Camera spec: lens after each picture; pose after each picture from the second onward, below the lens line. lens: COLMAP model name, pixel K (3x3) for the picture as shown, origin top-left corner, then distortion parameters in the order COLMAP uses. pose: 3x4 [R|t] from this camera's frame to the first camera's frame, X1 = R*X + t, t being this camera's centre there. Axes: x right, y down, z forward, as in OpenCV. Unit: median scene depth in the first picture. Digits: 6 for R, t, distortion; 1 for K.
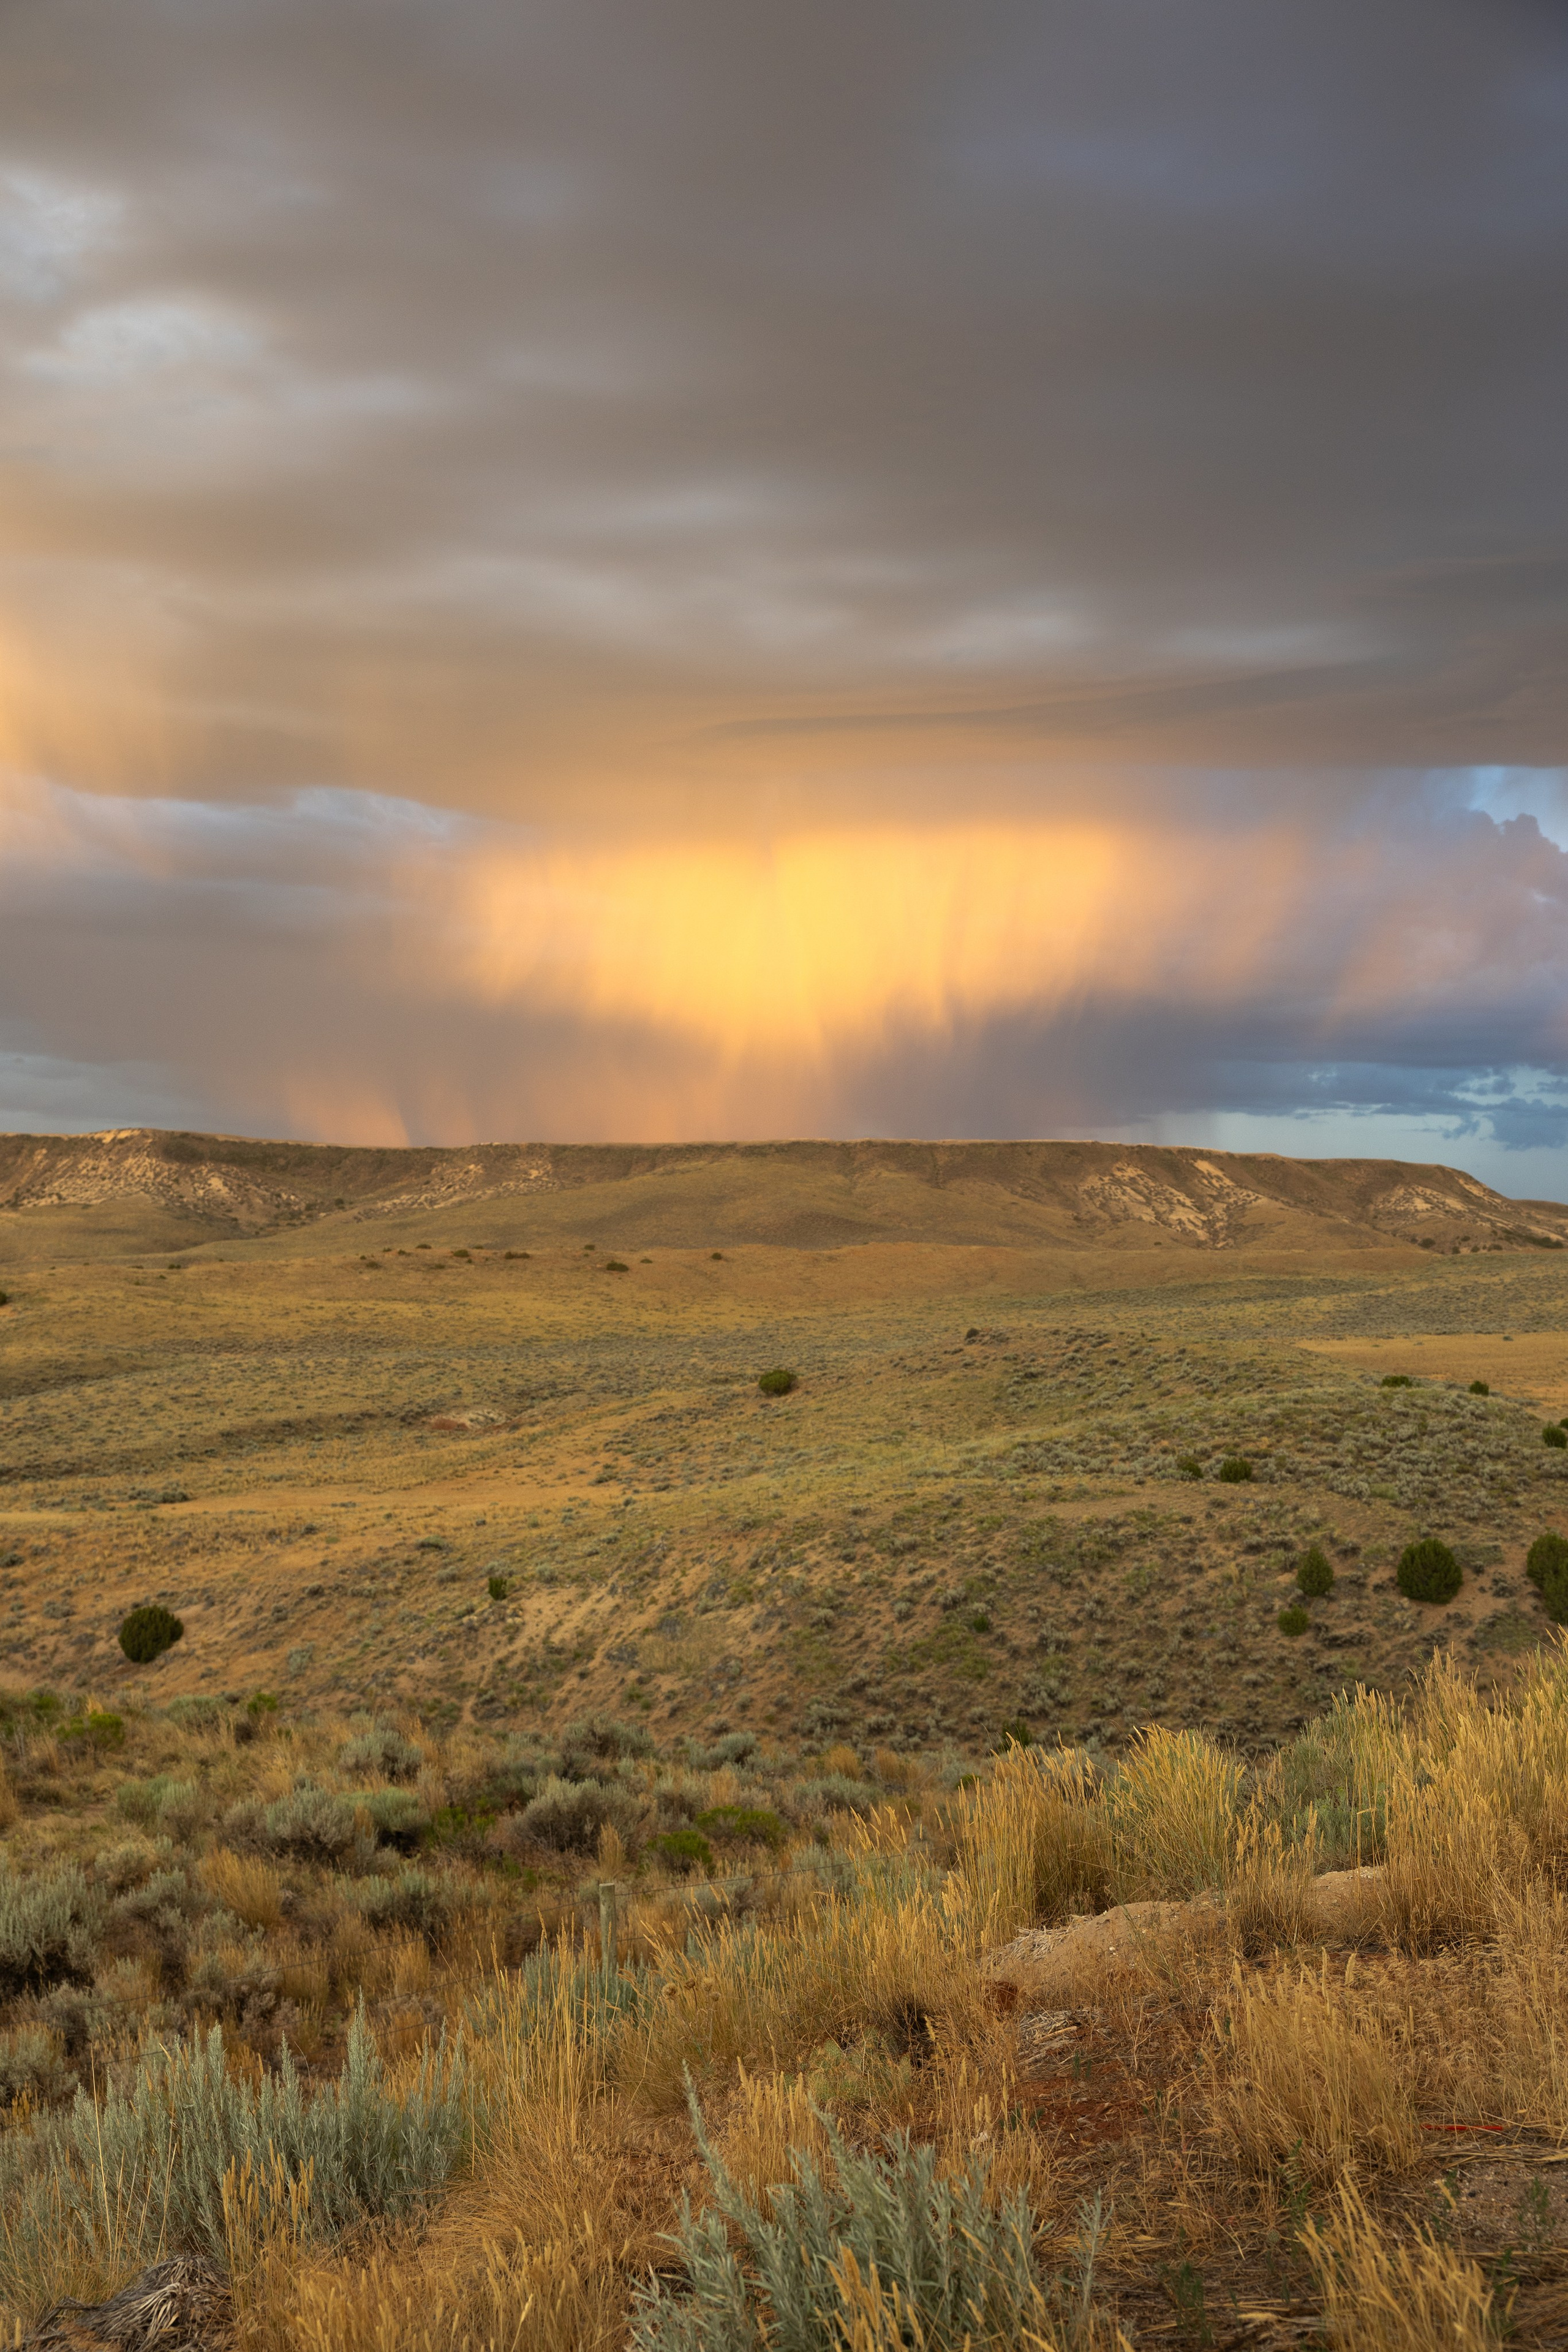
lens RADIAL K [[3006.3, 0, 721.1], [0, 3006.3, 1174.6], [0, 0, 1]] dist [0.011545, 0.000000]
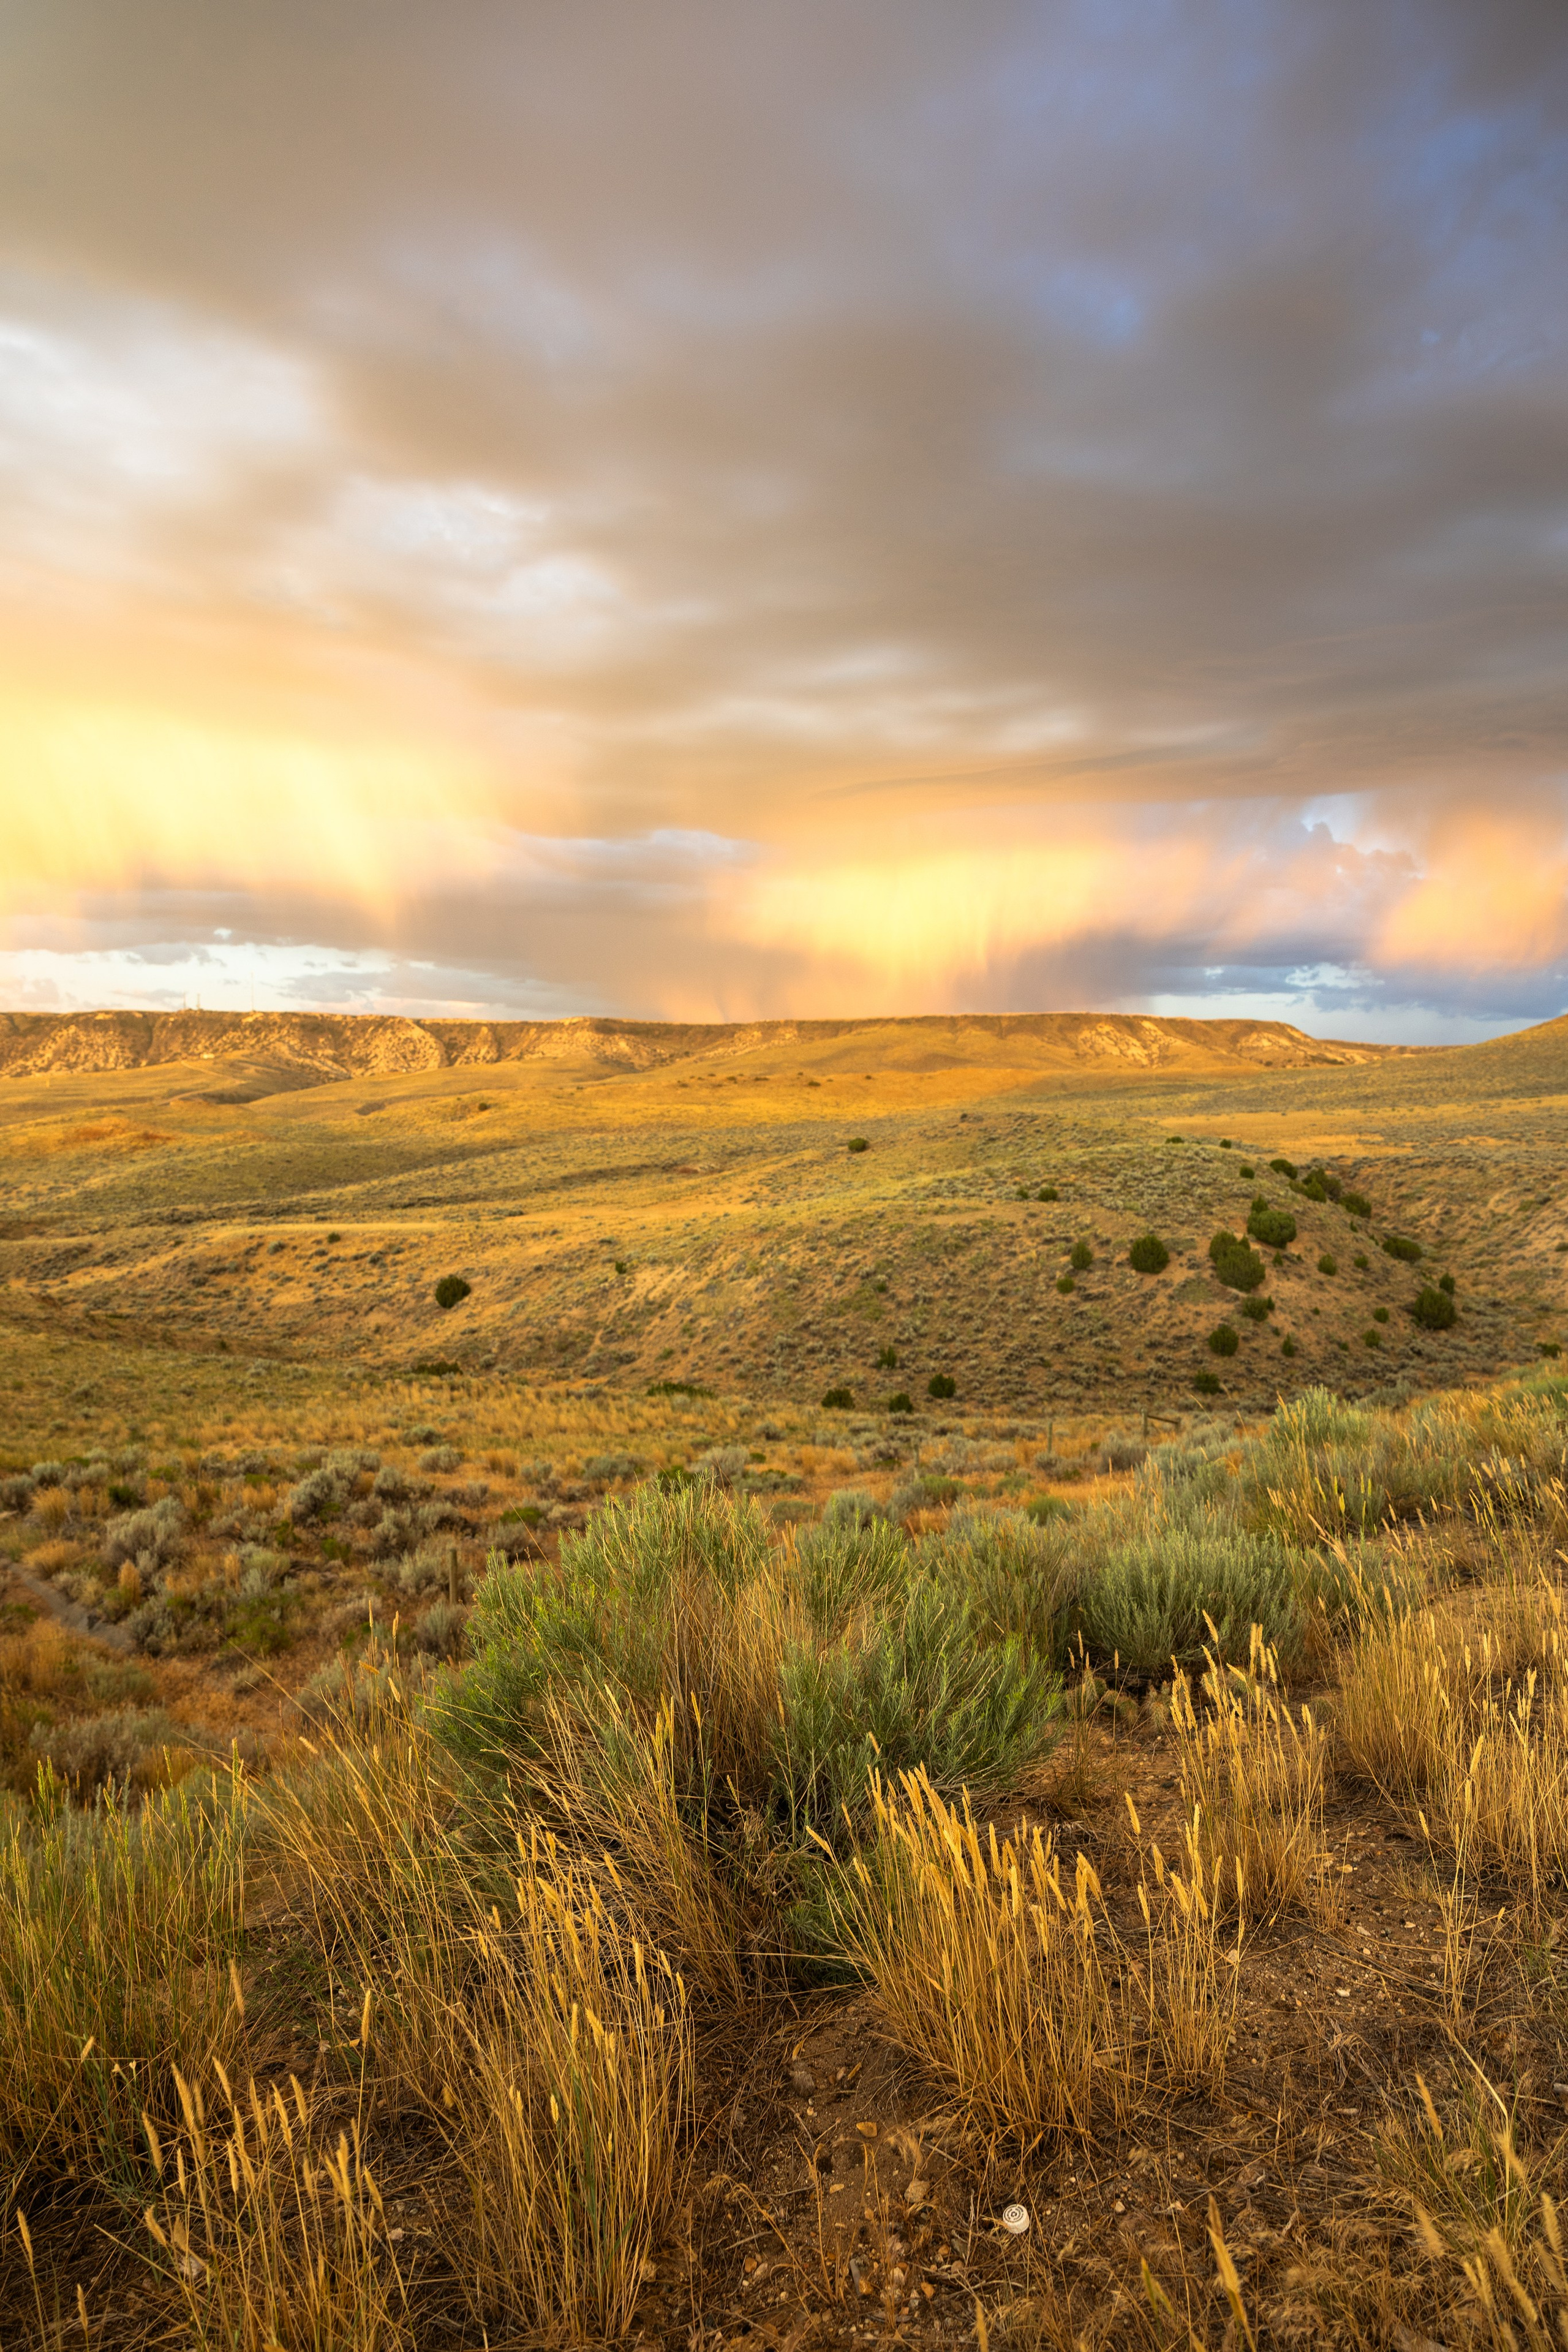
lens RADIAL K [[1535.6, 0, 808.7], [0, 1535.6, 1192.6], [0, 0, 1]] dist [0.001816, 0.005769]
pose [[0.996620, -0.012631, -0.081170, 0.096832], [0.020657, 0.994891, 0.098818, 0.008174], [0.079507, -0.100160, 0.991790, 0.120341]]
